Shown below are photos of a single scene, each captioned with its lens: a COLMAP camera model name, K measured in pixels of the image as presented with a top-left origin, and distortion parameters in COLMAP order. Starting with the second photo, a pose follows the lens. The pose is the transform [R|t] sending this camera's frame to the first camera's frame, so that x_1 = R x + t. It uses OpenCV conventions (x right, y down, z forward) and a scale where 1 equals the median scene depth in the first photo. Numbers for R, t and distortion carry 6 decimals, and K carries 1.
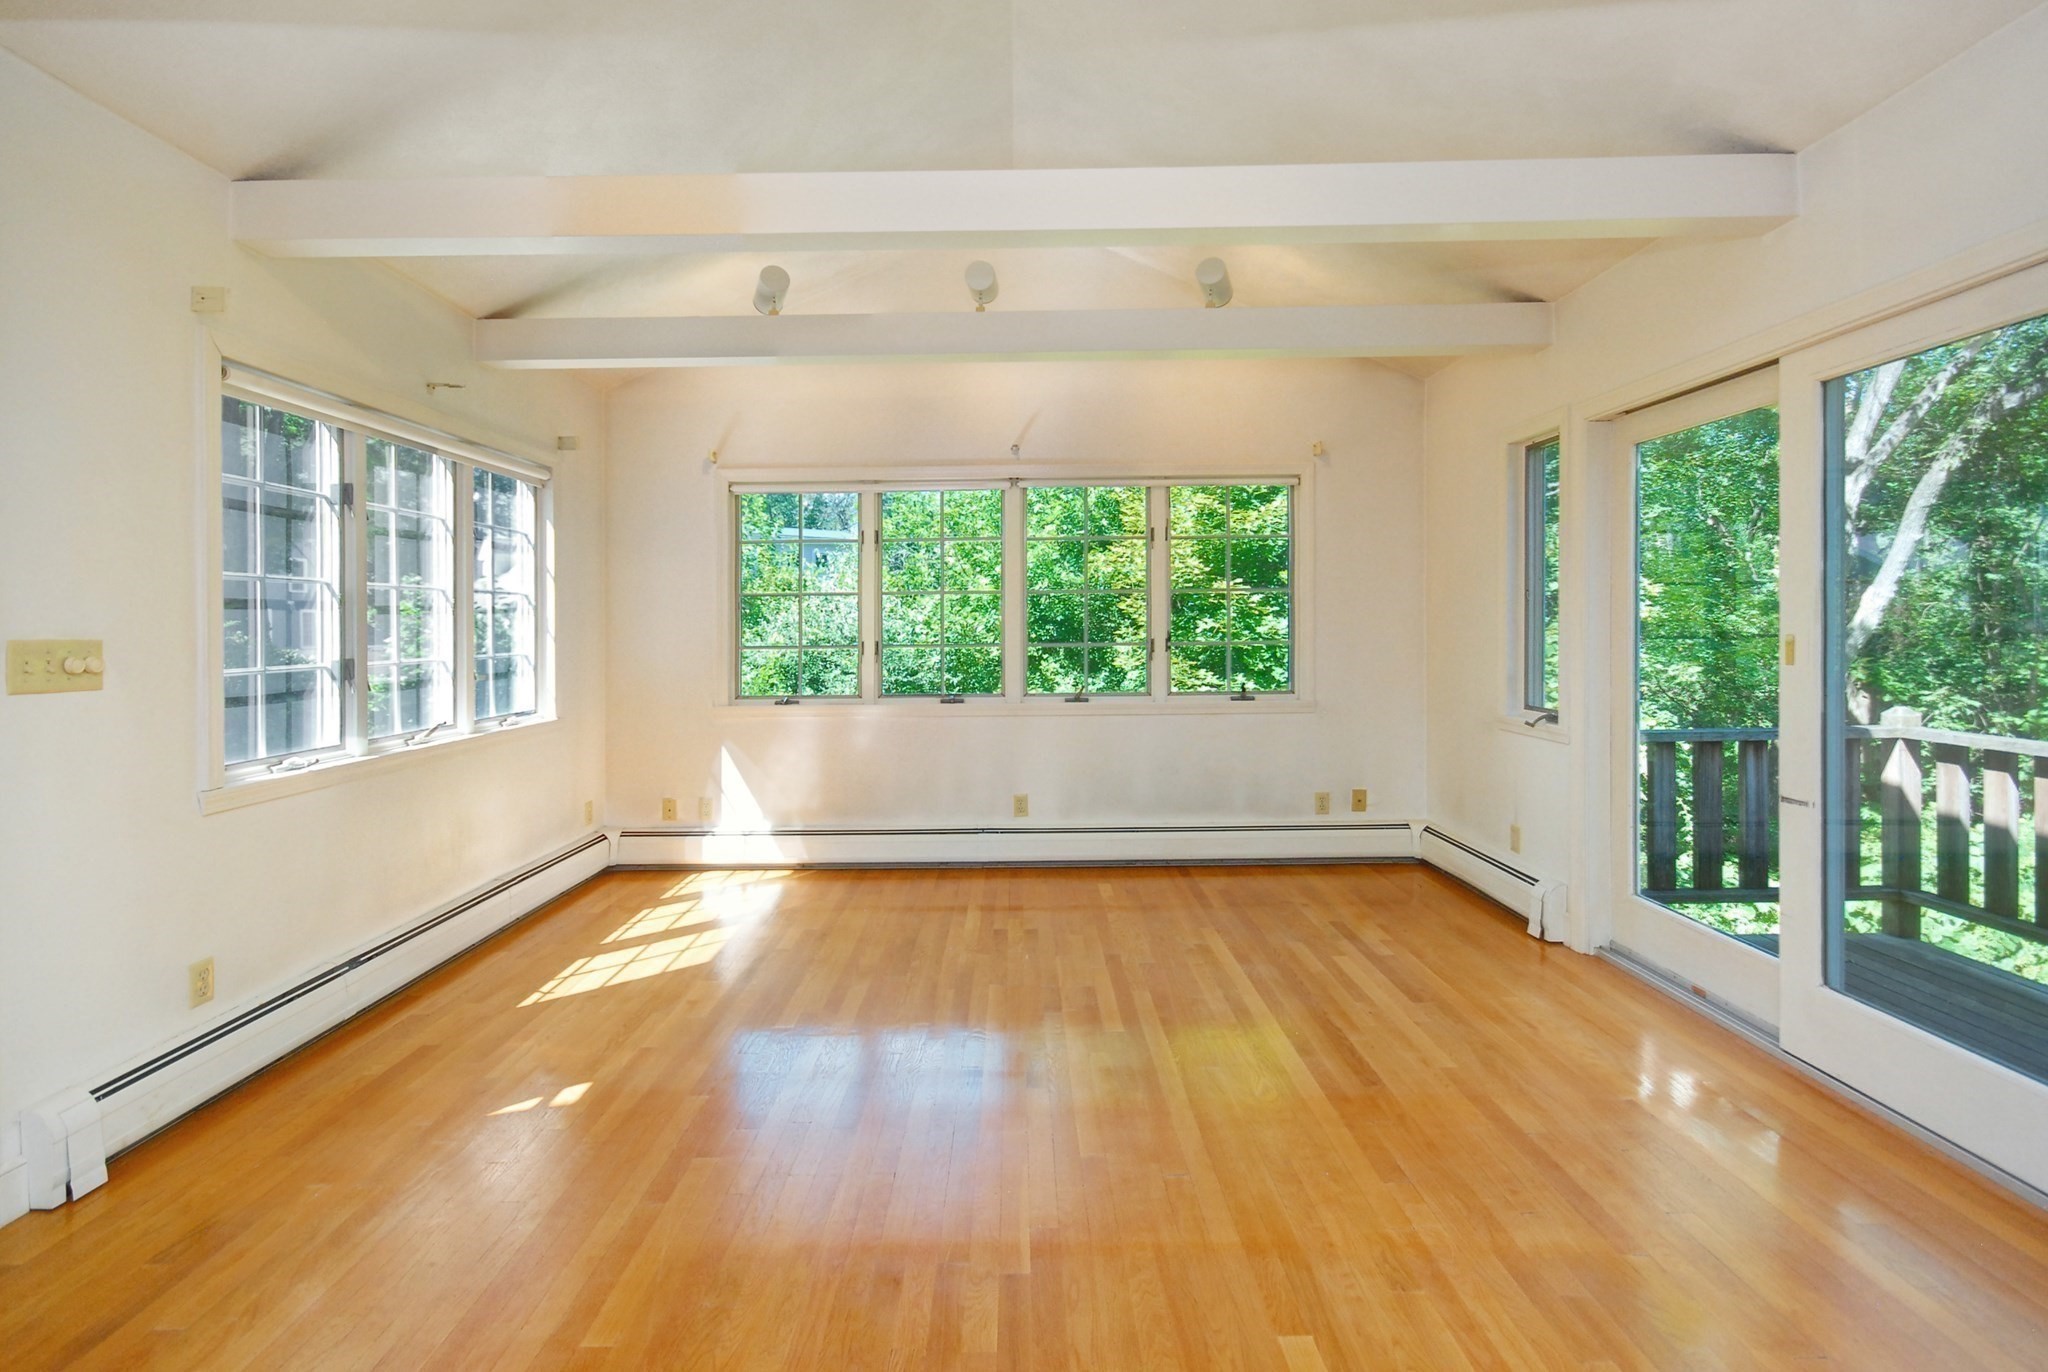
lens RADIAL K [[952.7, 0, 999.5], [0, 952.7, 631.6], [0, 0, 1]] dist [-0.006143, -0.000803]
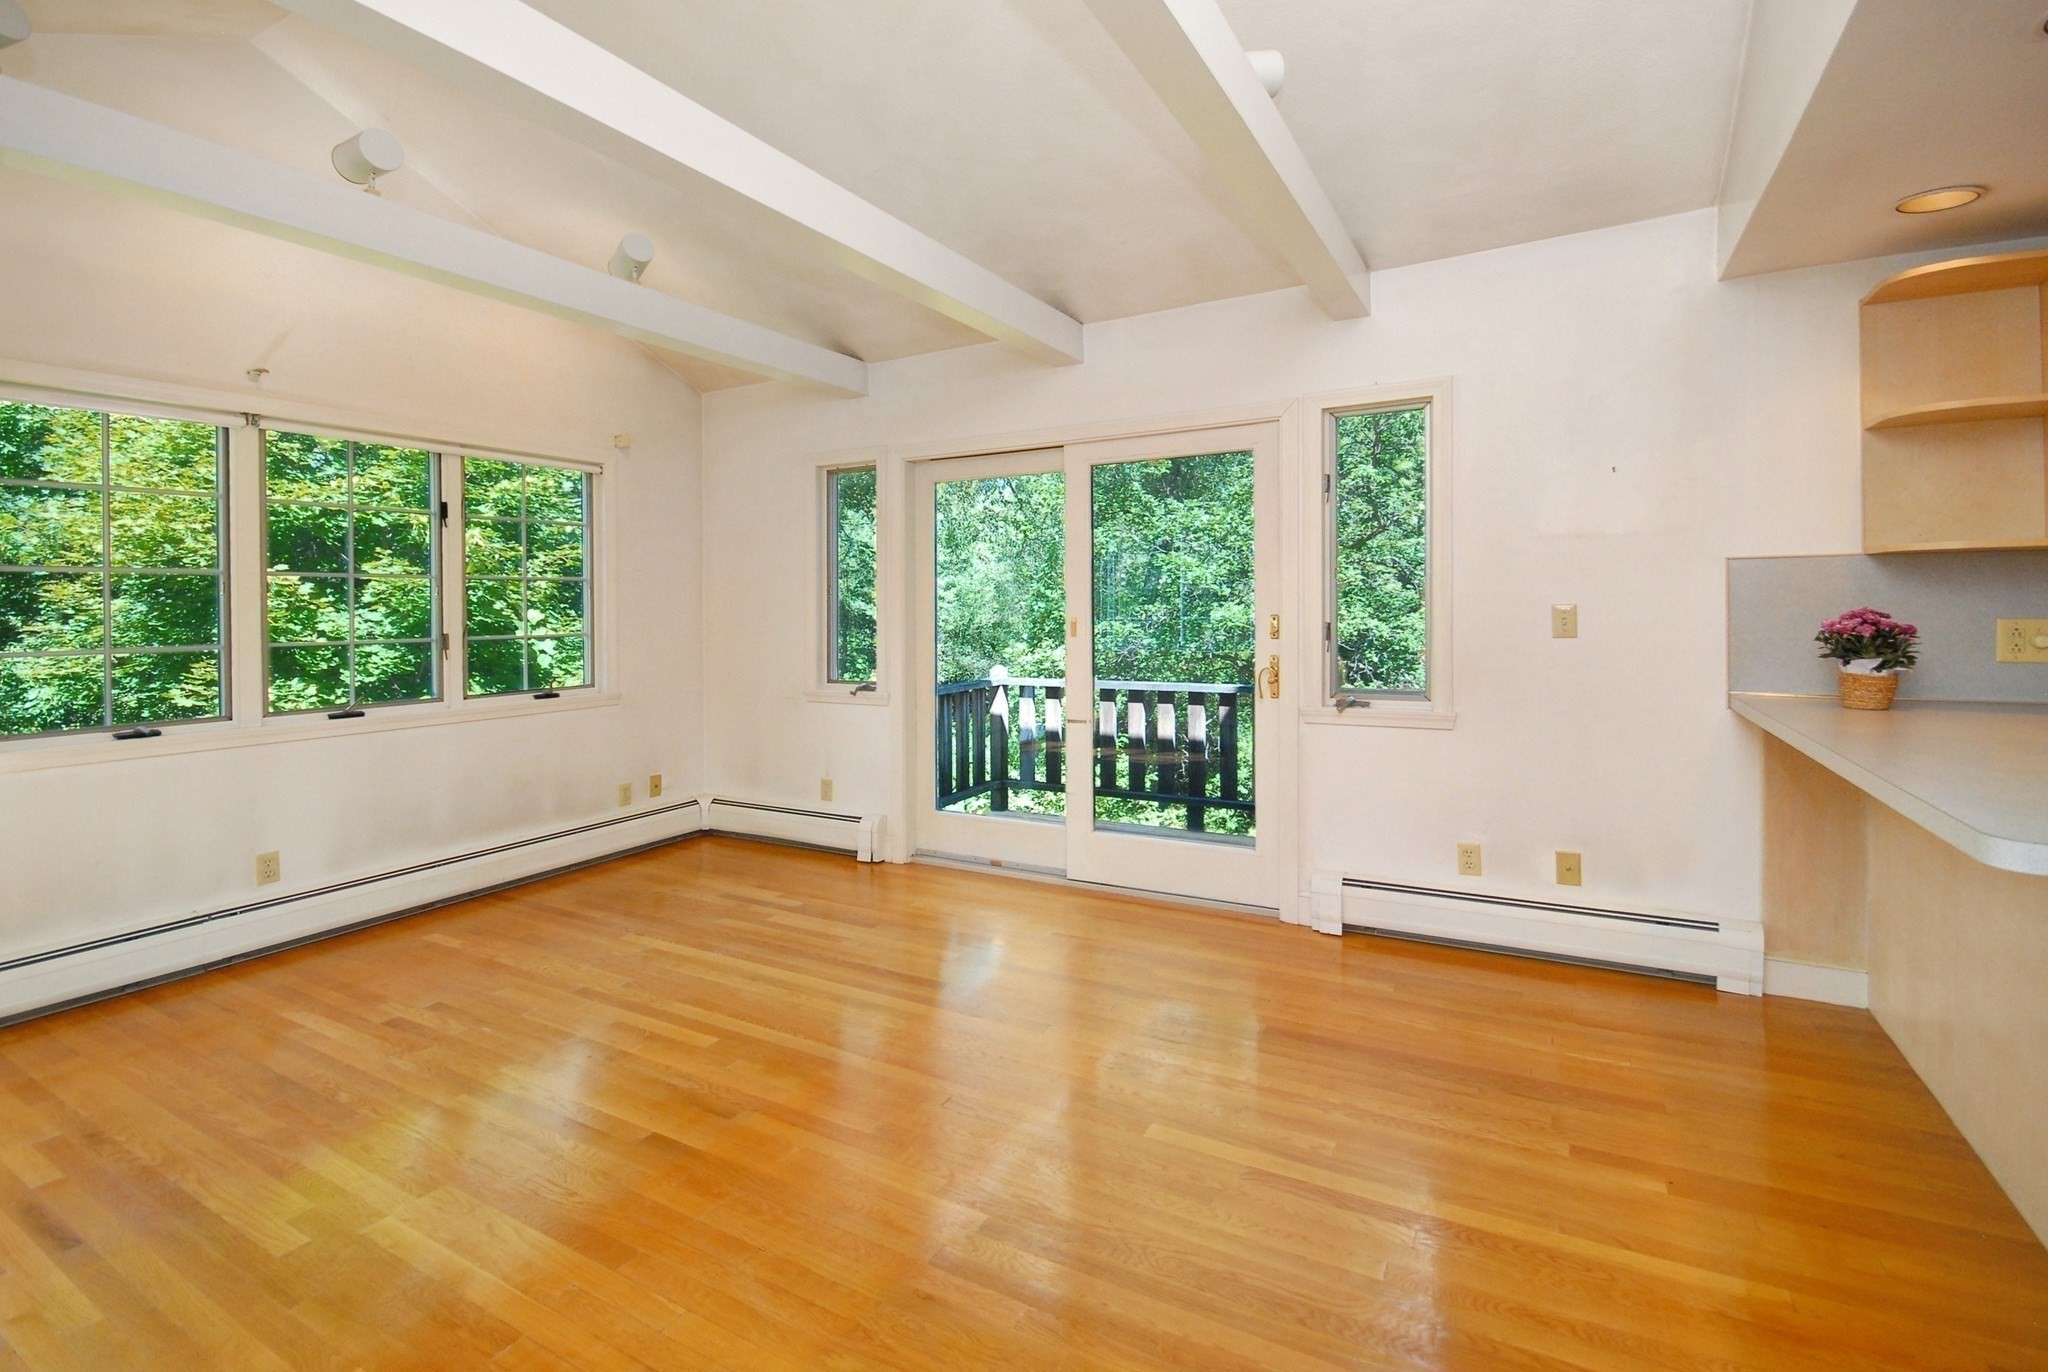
lens RADIAL K [[952.7, 0, 1006.8], [0, 952.7, 601.8], [0, 0, 1]] dist [-0.006143, -0.000803]
pose [[0.492319, 0.007667, 0.870381, -0.429503], [0.012880, 0.999788, -0.016093, -0.000171], [-0.870320, 0.019133, 0.492116, 0.205014]]
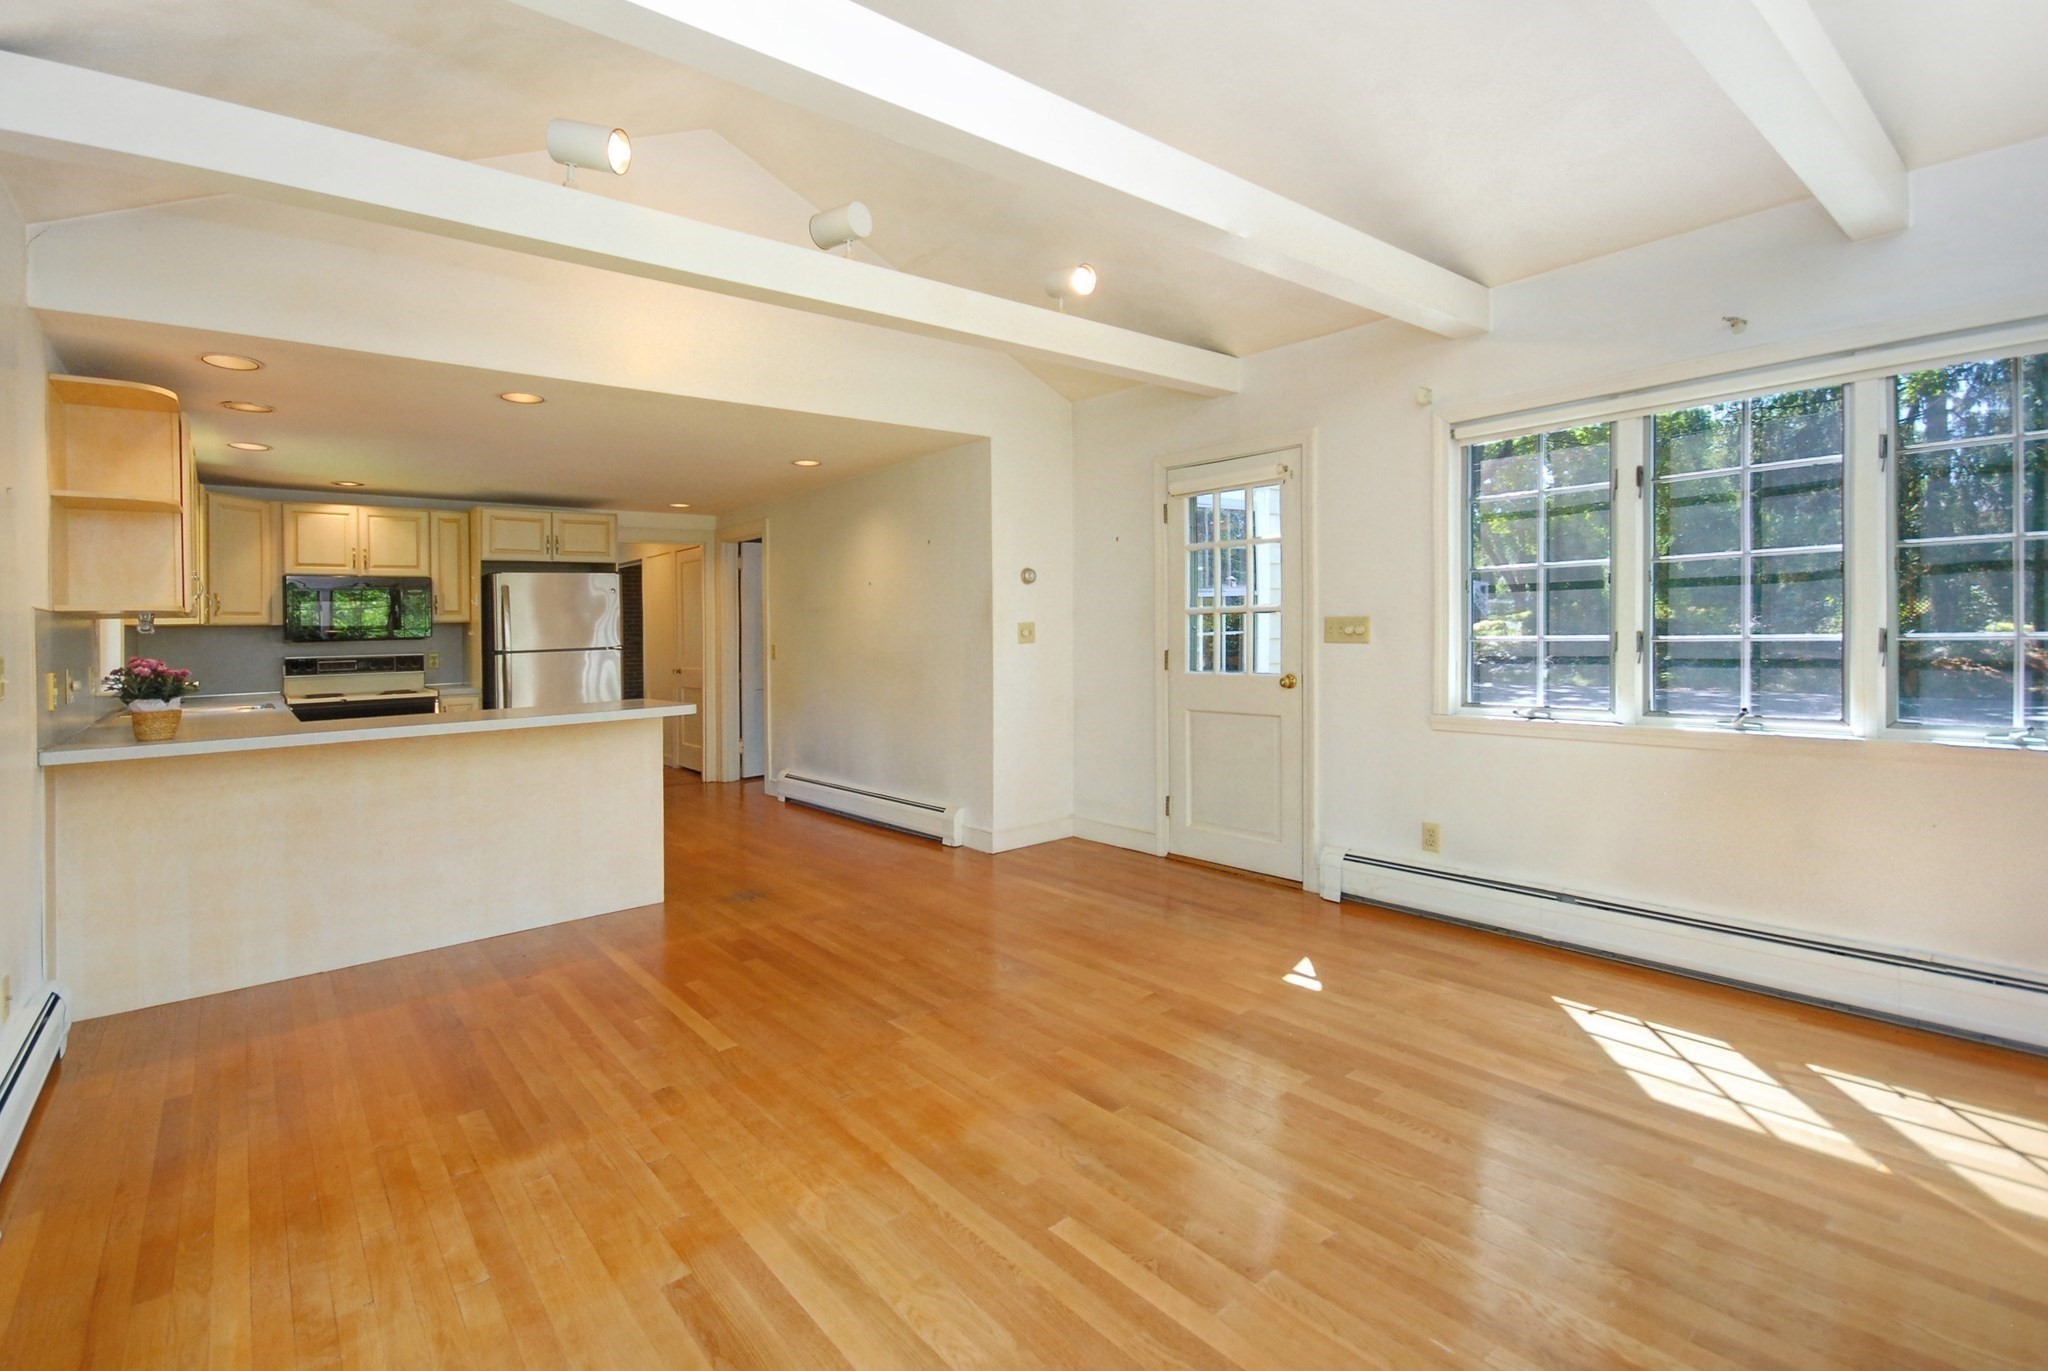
lens RADIAL K [[952.7, 0, 1022.6], [0, 952.7, 663.0], [0, 0, 1]] dist [-0.006143, -0.000803]
pose [[-0.751122, 0.060561, -0.657380, 0.431108], [0.032768, 0.997976, 0.054498, -0.013830], [0.659349, 0.019394, -0.751586, 1.134766]]
